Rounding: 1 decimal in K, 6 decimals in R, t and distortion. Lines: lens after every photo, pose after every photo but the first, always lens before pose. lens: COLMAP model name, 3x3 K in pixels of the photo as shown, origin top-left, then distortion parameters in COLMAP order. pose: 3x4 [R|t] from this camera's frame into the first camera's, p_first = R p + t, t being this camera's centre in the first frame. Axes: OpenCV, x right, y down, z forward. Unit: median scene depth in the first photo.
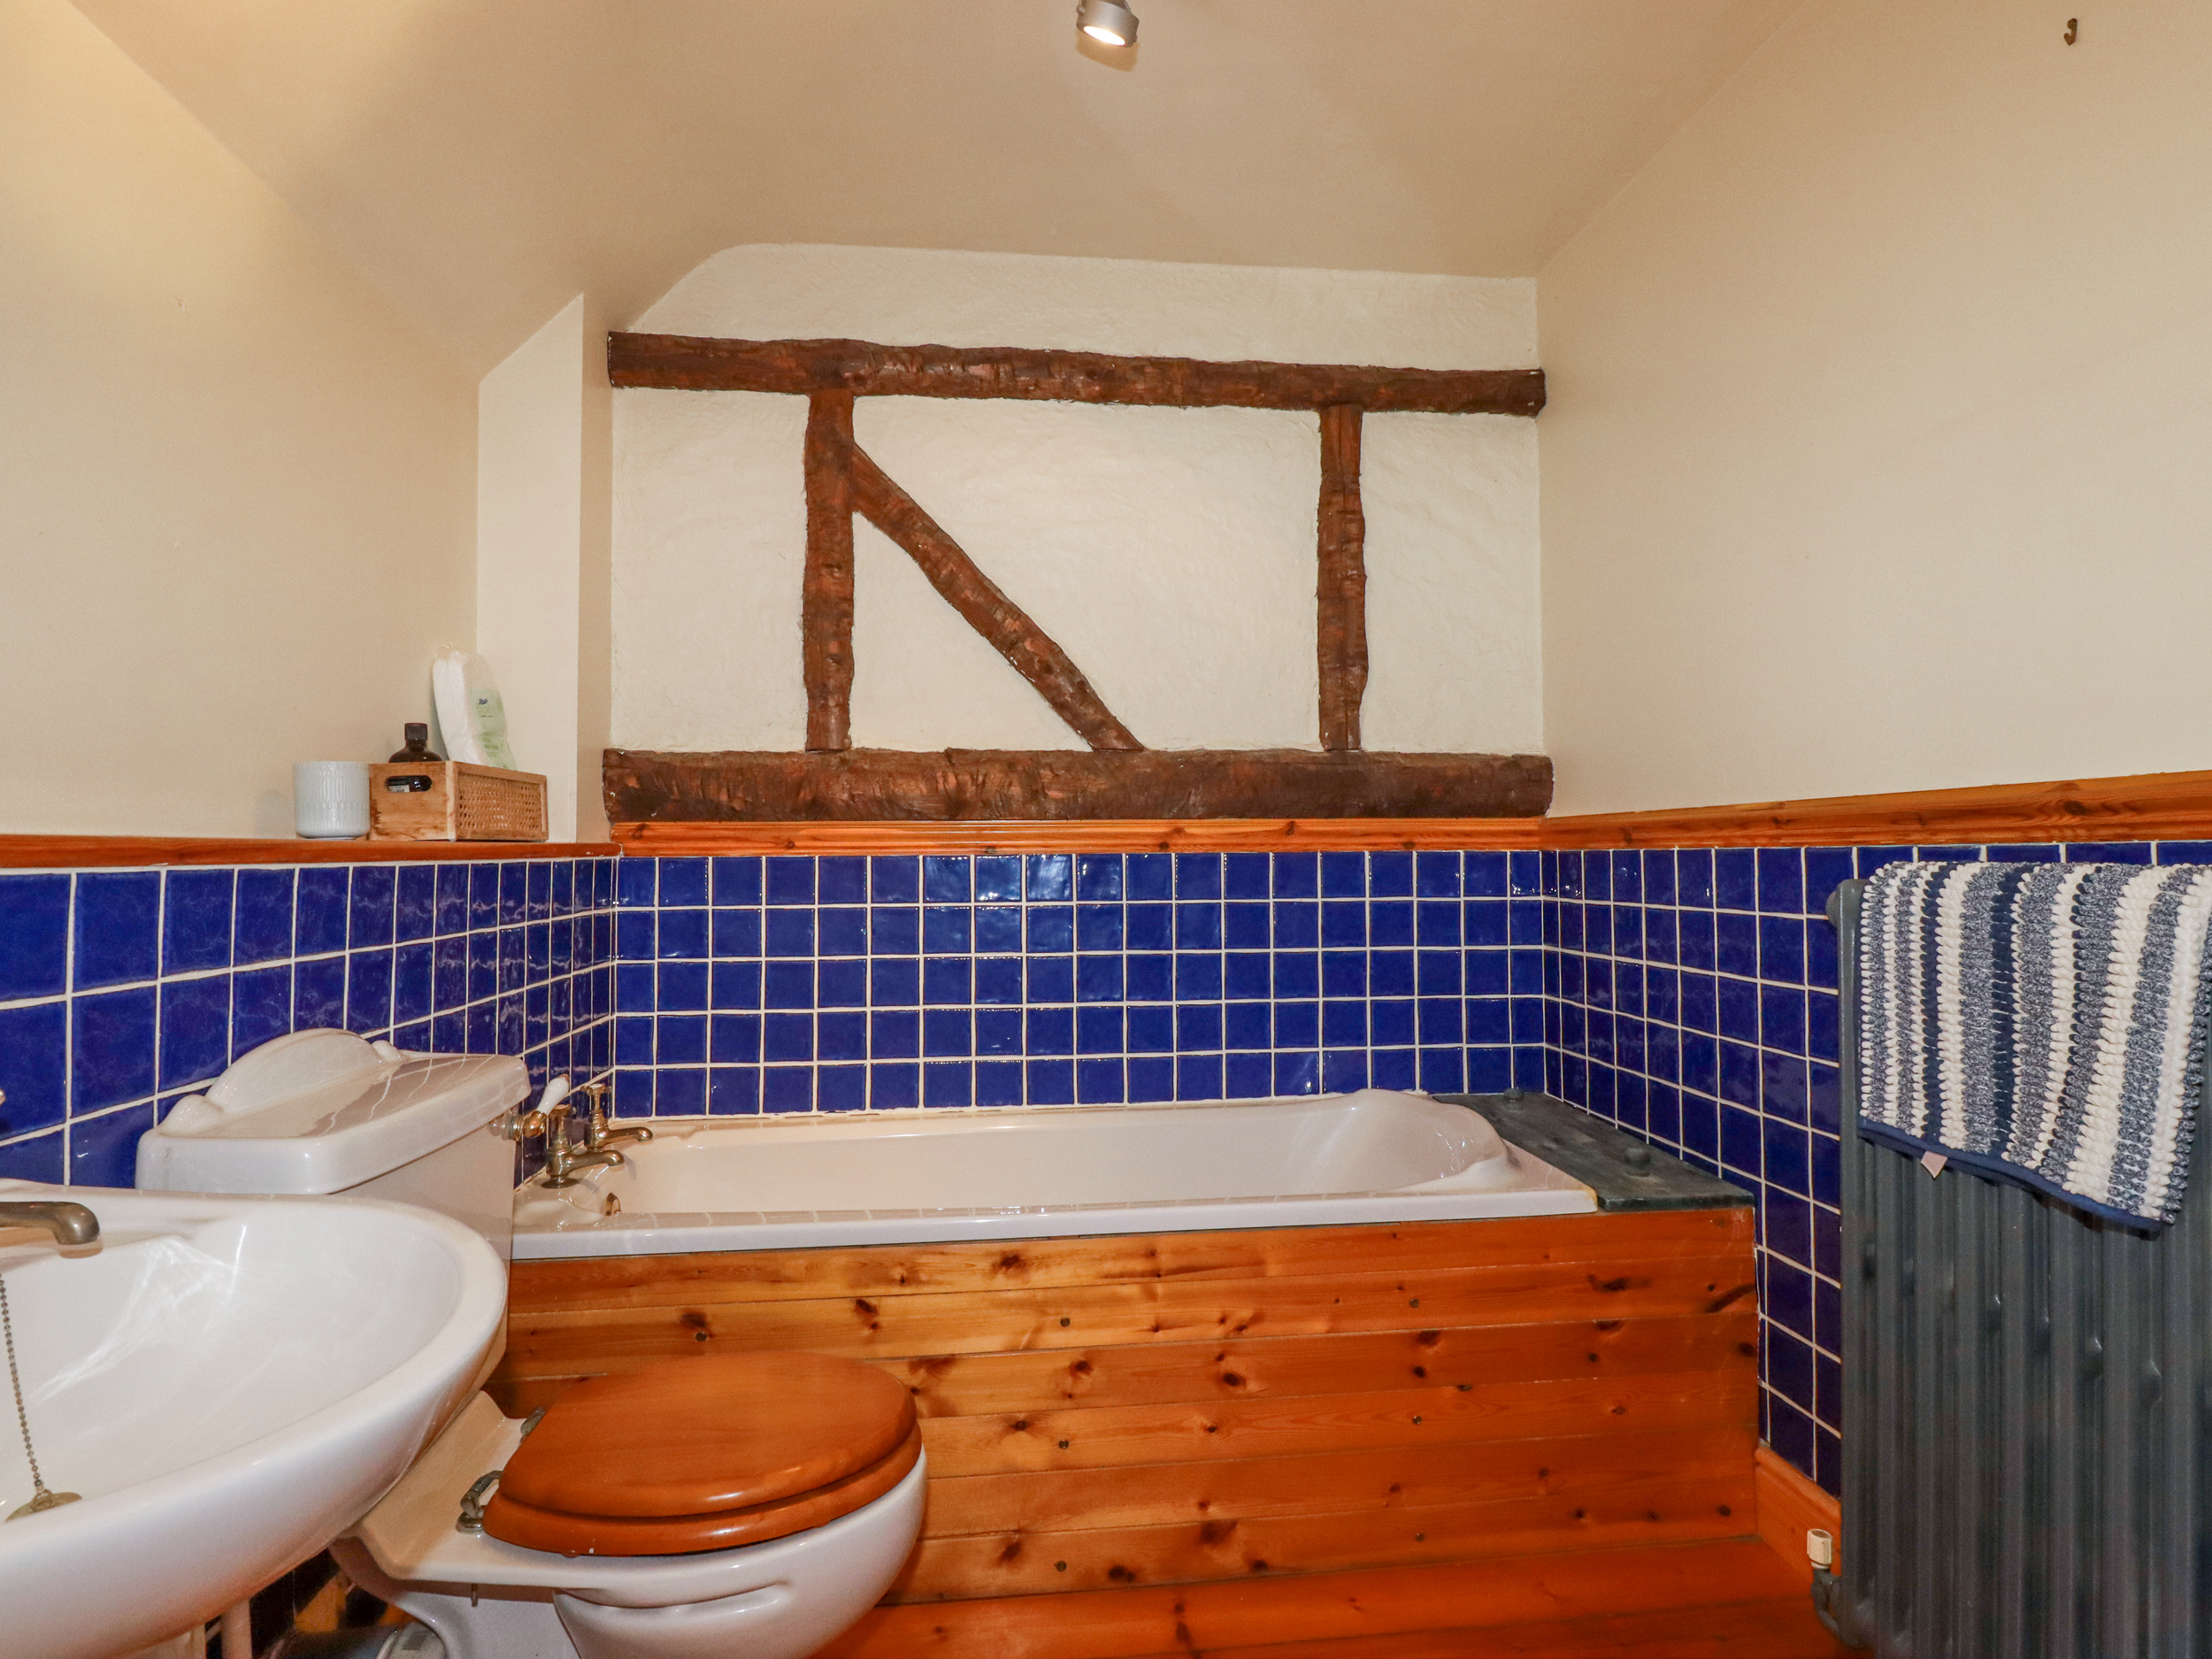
lens RADIAL K [[1240.2, 0, 1103.9], [0, 1240.2, 830.4], [0, 0, 1]] dist [0.000873, -0.012814]
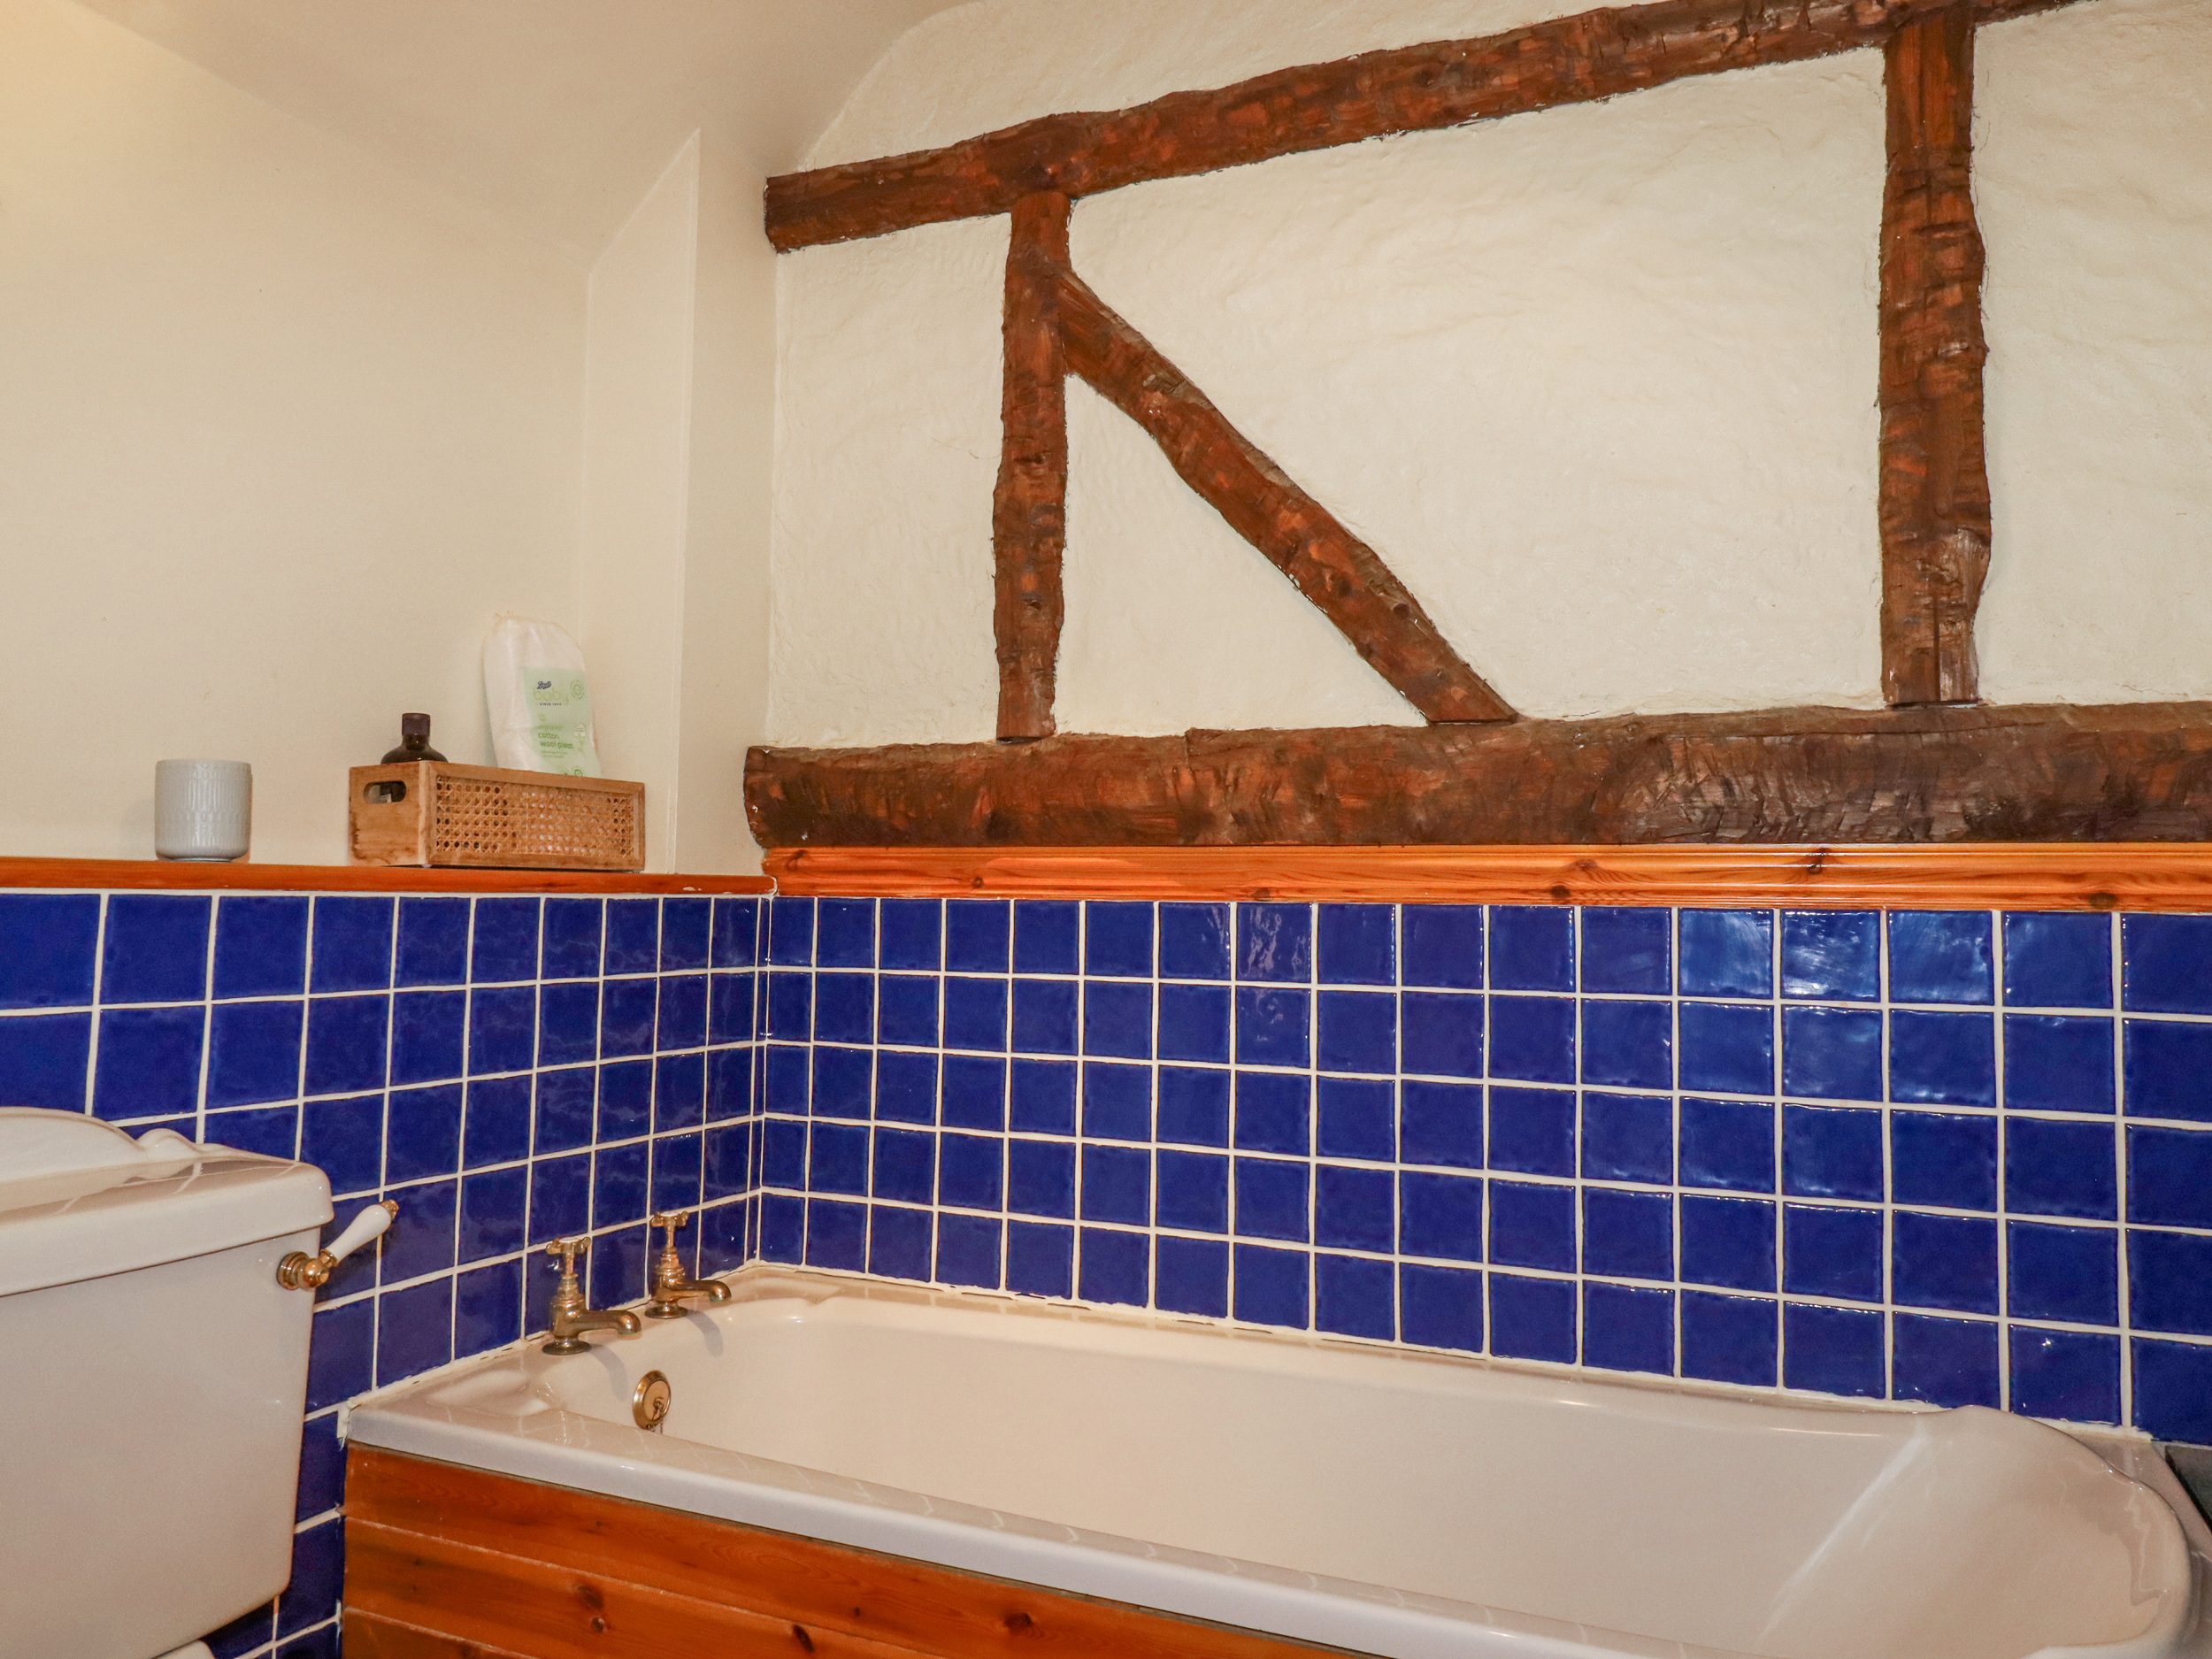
lens RADIAL K [[1608.9, 0, 1104.5], [0, 1608.9, 822.8], [0, 0, 1]] dist [0.000884, -0.005716]
pose [[0.852338, -0.007290, -0.522940, 0.257397], [-0.010414, 0.999468, -0.030906, 0.005769], [0.522888, 0.031788, 0.851809, 0.295202]]
